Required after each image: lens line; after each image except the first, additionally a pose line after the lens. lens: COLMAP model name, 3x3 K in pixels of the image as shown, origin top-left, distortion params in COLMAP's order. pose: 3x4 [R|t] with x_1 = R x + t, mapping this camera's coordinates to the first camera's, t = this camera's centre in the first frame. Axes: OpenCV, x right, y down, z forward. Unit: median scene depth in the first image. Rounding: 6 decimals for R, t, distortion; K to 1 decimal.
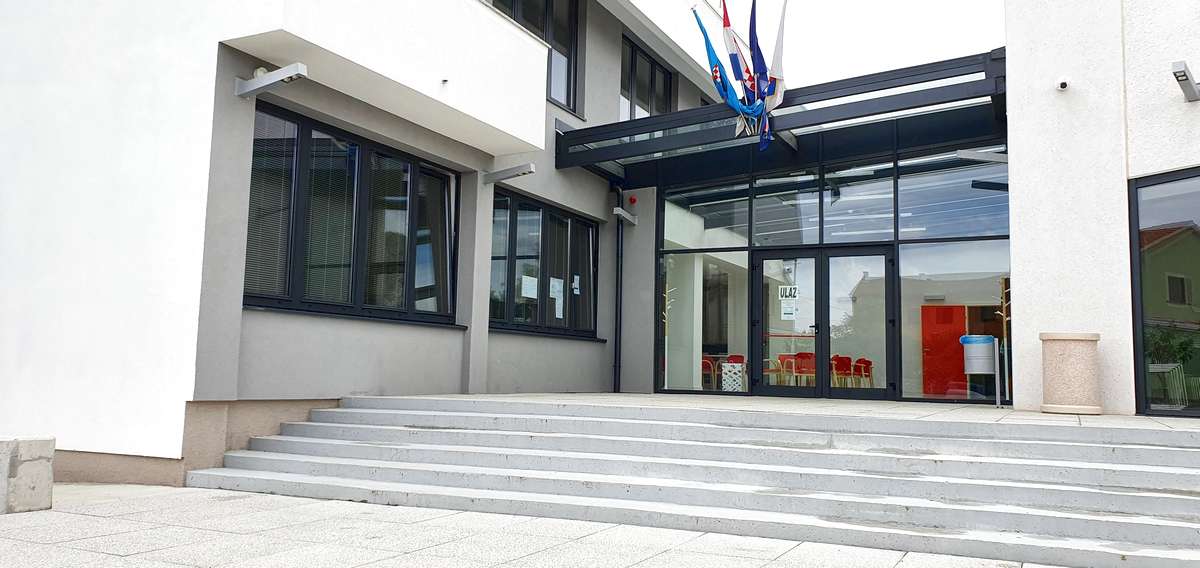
lens RADIAL K [[929.0, 0, 602.4], [0, 929.0, 275.7], [0, 0, 1]] dist [0.126814, -0.308394]
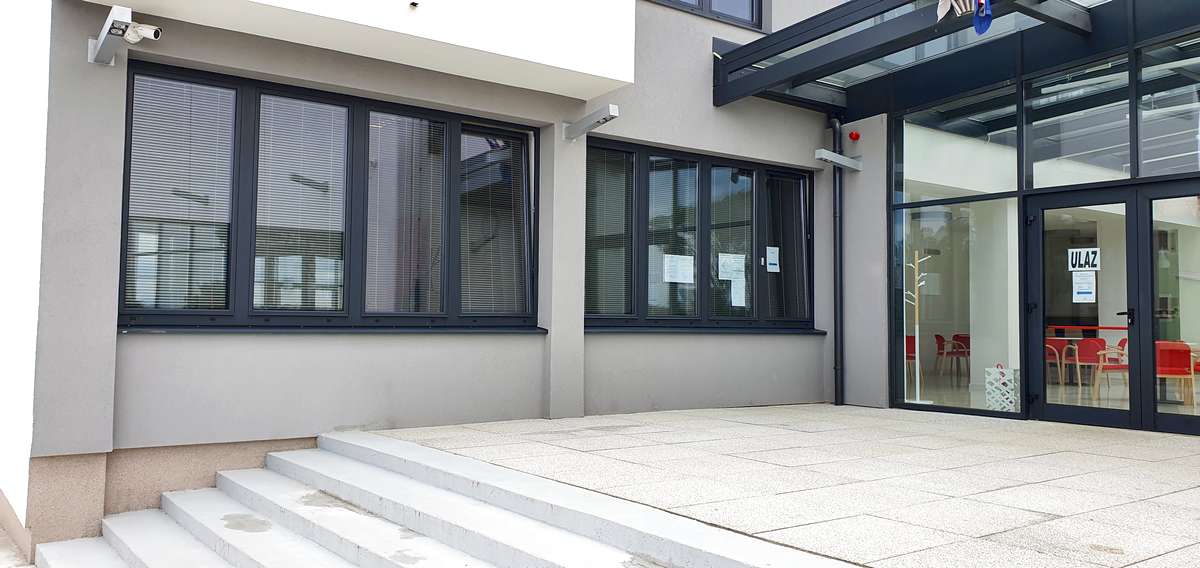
lens RADIAL K [[929.0, 0, 602.4], [0, 929.0, 275.7], [0, 0, 1]] dist [0.126814, -0.308394]
pose [[0.889423, -0.033744, -0.455837, 0.199547], [0.055482, 0.997867, 0.034386, -0.010911], [0.453705, -0.055874, 0.889399, 0.286468]]
